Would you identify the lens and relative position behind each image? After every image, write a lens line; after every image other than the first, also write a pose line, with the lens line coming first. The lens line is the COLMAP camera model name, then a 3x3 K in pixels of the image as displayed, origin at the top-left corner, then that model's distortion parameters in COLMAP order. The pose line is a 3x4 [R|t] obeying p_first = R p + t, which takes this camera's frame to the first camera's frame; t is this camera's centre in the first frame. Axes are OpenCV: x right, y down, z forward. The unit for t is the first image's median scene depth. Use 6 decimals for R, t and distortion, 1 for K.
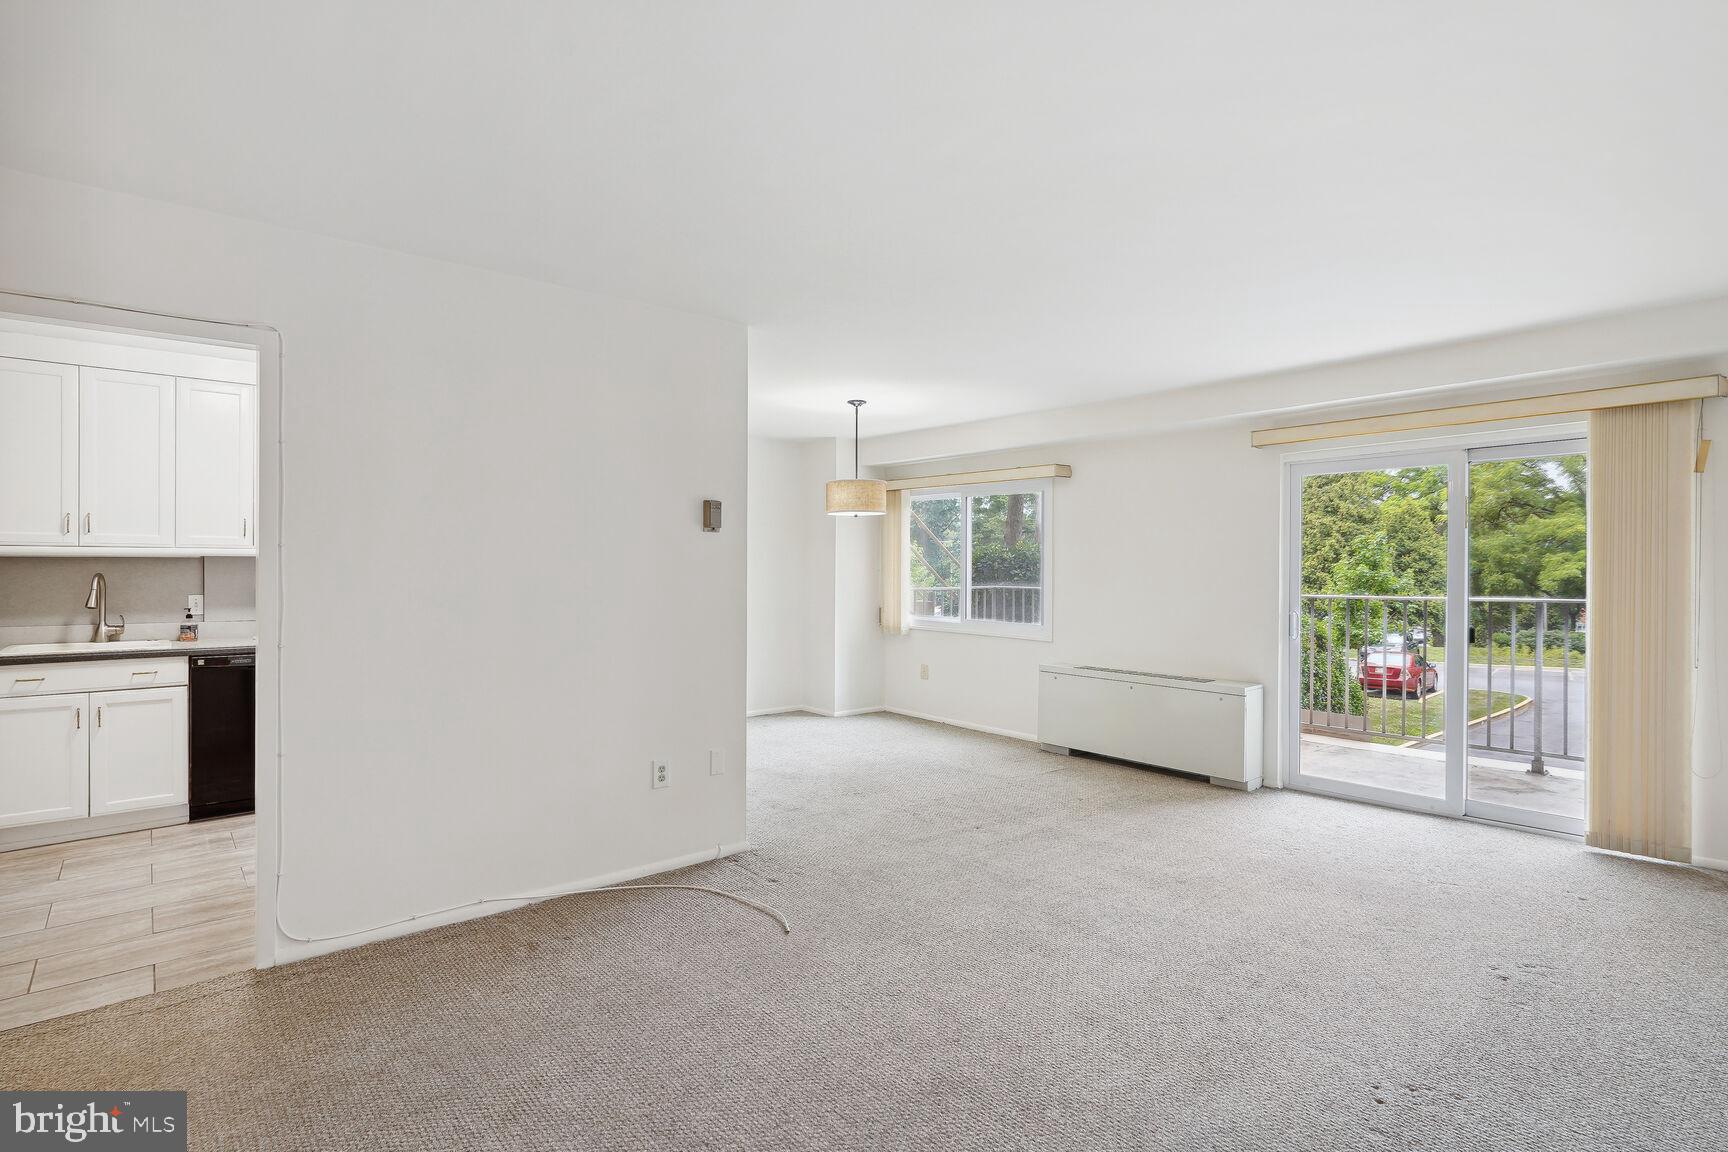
lens RADIAL K [[839.1, 0, 864.7], [0, 839.1, 567.2], [0, 0, 1]] dist [-0.009433, 0.000420]
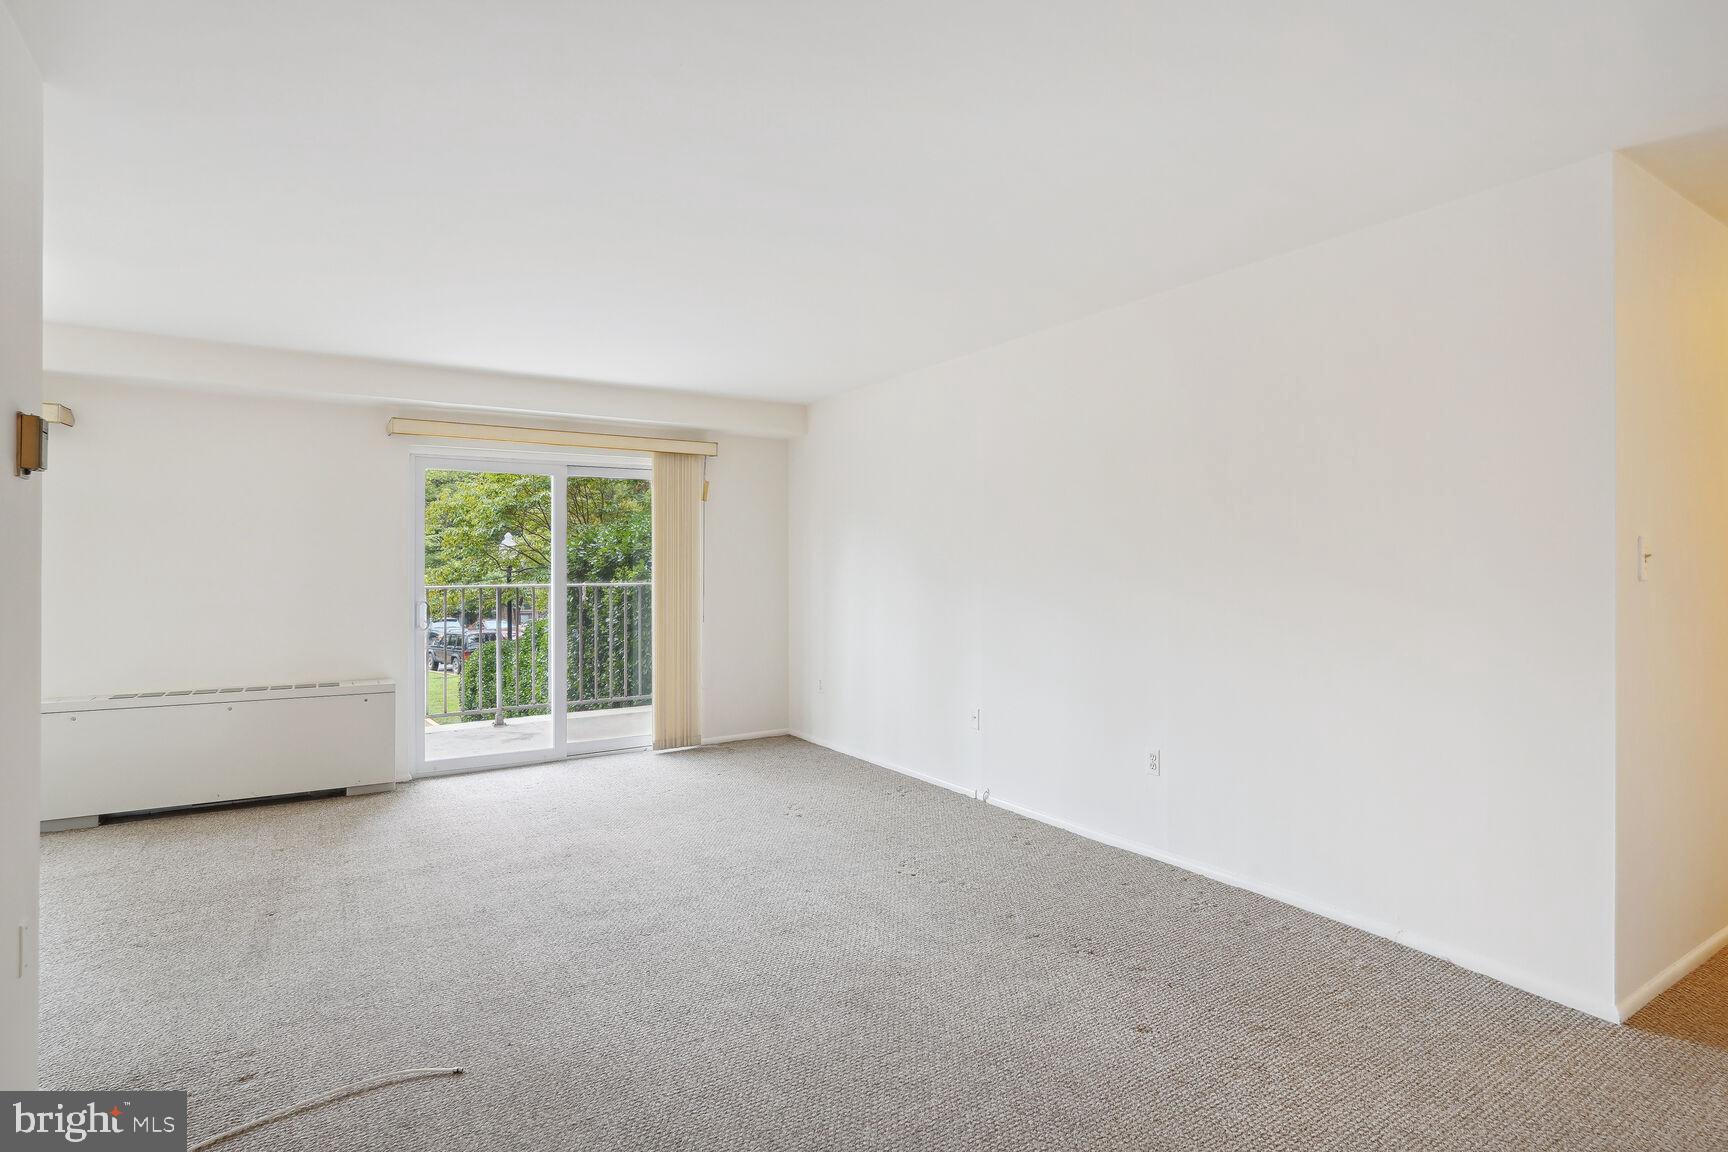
lens RADIAL K [[839.1, 0, 864.7], [0, 839.1, 567.2], [0, 0, 1]] dist [-0.009433, 0.000420]
pose [[0.173026, -0.004331, 0.984908, -0.501895], [-0.003201, 0.999983, 0.004960, 0.004839], [-0.984912, -0.004011, 0.173009, 0.379324]]
